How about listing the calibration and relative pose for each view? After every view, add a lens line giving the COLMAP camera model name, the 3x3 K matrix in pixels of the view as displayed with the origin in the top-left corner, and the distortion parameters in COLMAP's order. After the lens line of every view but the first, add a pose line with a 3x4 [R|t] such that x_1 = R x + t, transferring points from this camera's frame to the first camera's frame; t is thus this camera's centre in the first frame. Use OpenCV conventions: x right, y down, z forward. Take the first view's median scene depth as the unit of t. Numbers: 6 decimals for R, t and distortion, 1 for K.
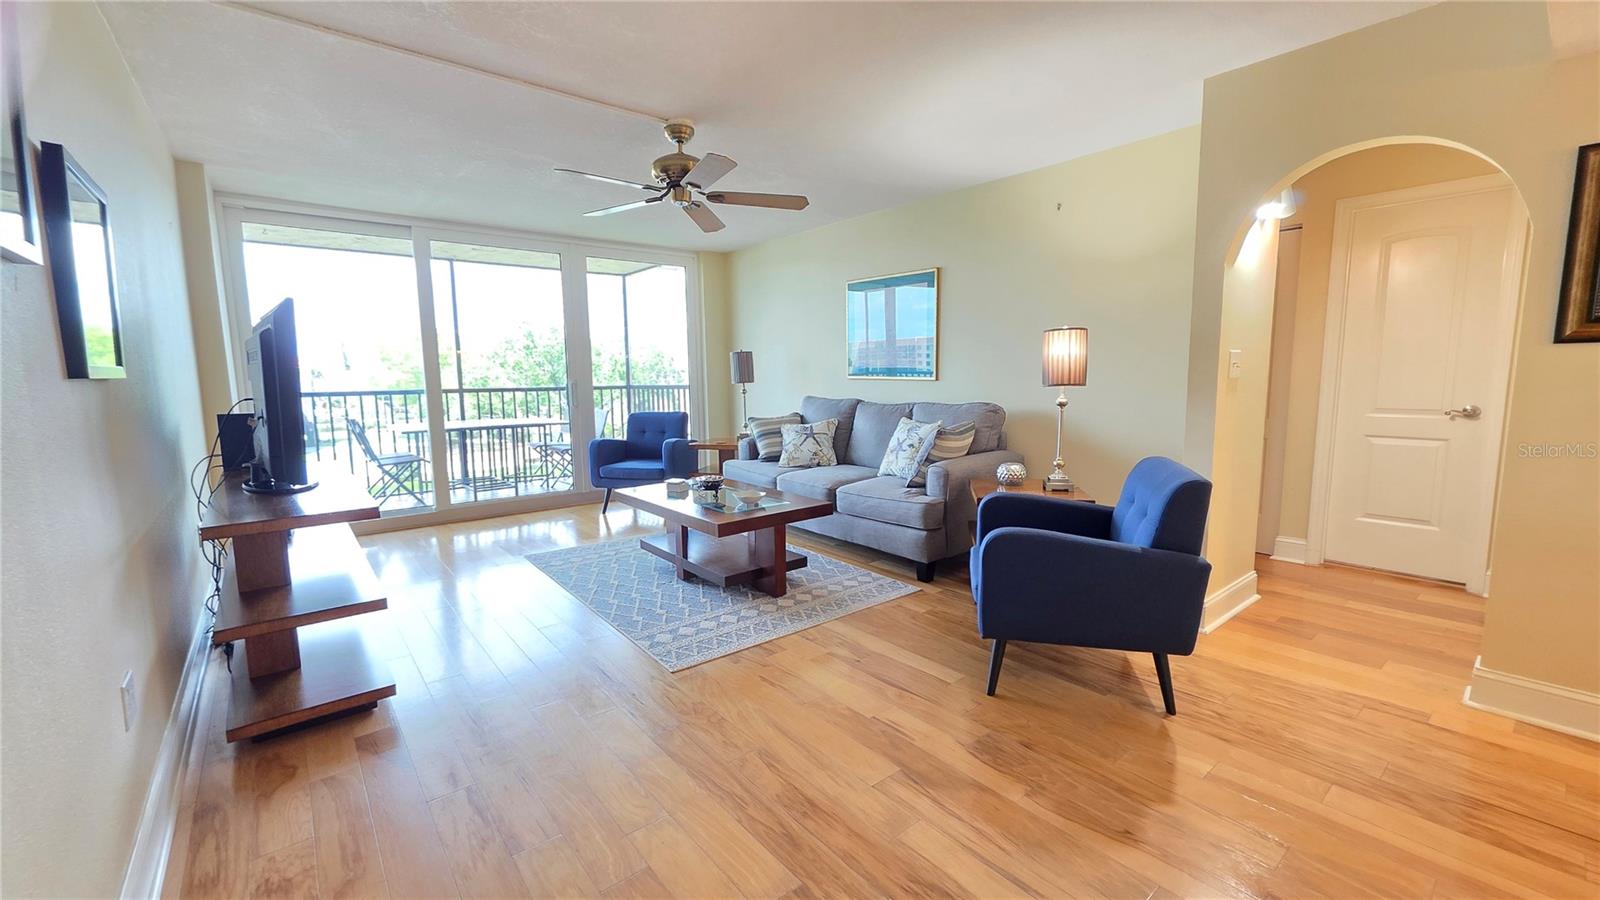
lens RADIAL K [[636.1, 0, 802.3], [0, 636.1, 450.0], [0, 0, 1]] dist [0.000315, -0.000118]
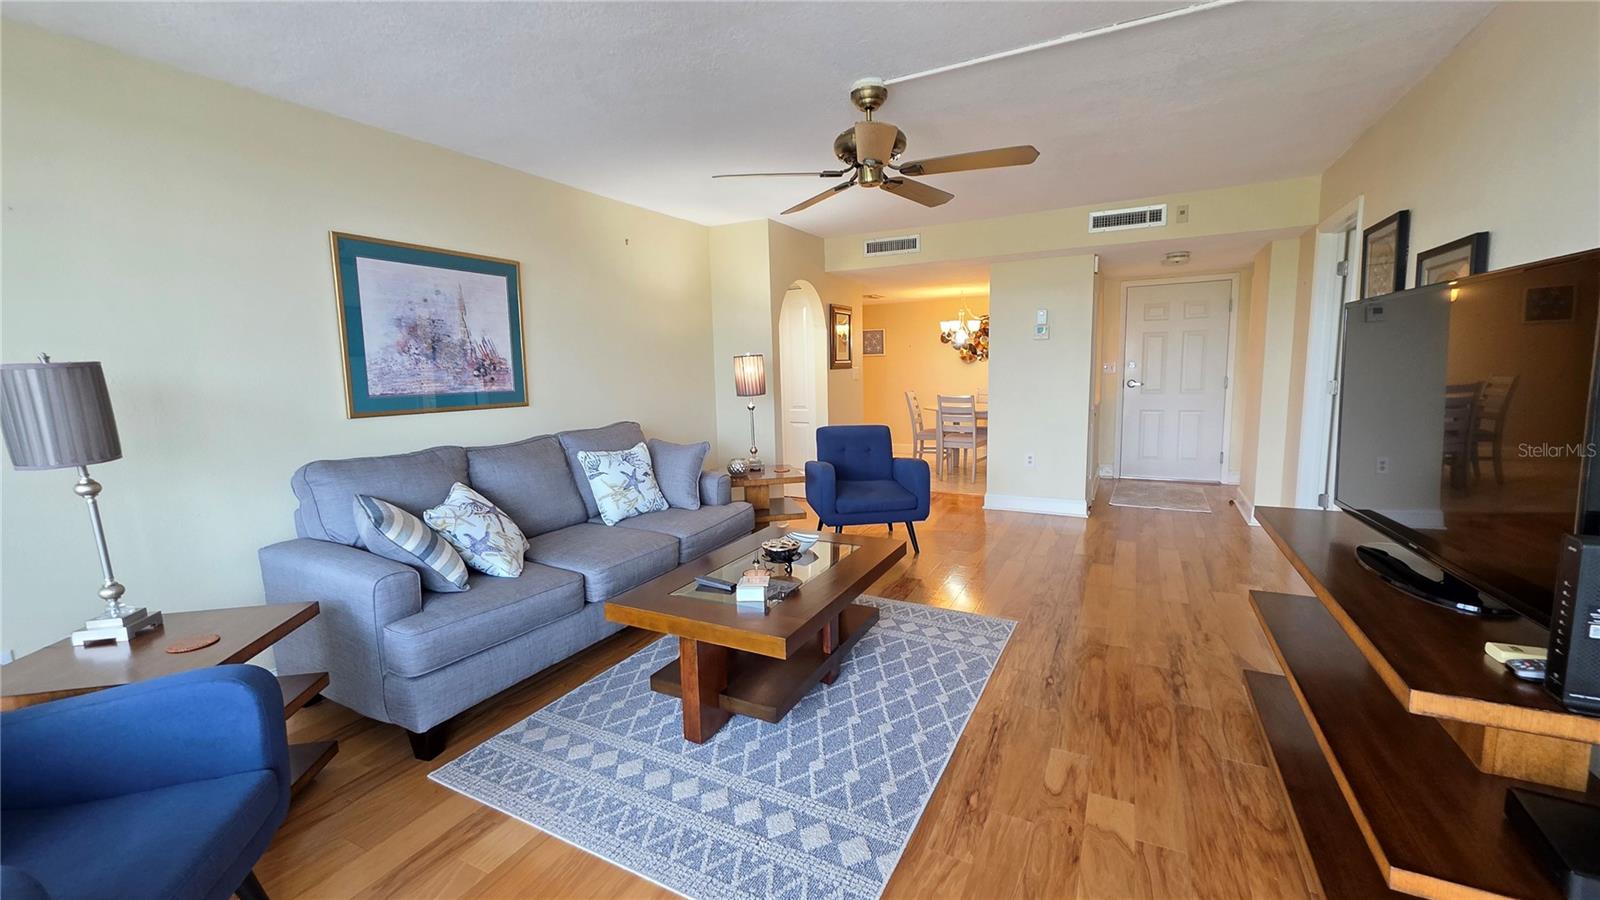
lens RADIAL K [[640.4, 0, 800.4], [0, 640.4, 448.5], [0, 0, 1]] dist [0.003972, -0.000952]
pose [[-0.392884, -0.096543, 0.914506, -0.772385], [0.145880, 0.975338, 0.165637, -0.169201], [-0.907943, 0.198484, -0.369111, 1.190729]]
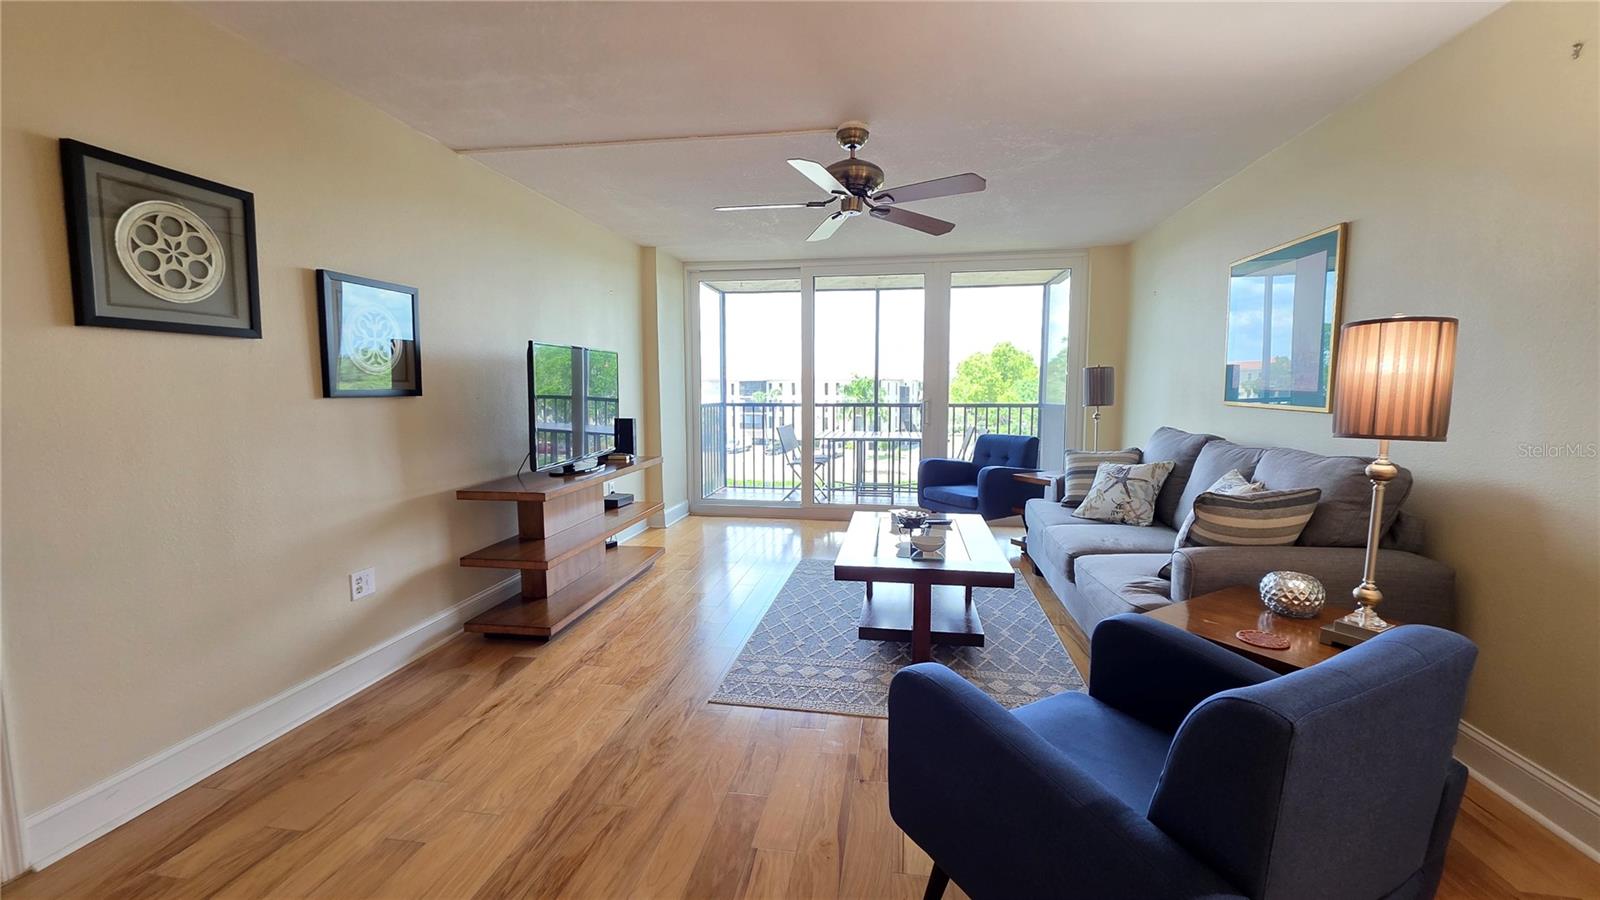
lens RADIAL K [[636.1, 0, 802.3], [0, 636.1, 450.0], [0, 0, 1]] dist [0.000315, -0.000118]
pose [[0.663181, 0.083229, -0.743817, 0.392438], [-0.097996, 0.994899, 0.023951, -0.049266], [0.742016, 0.057007, 0.667954, 0.286836]]
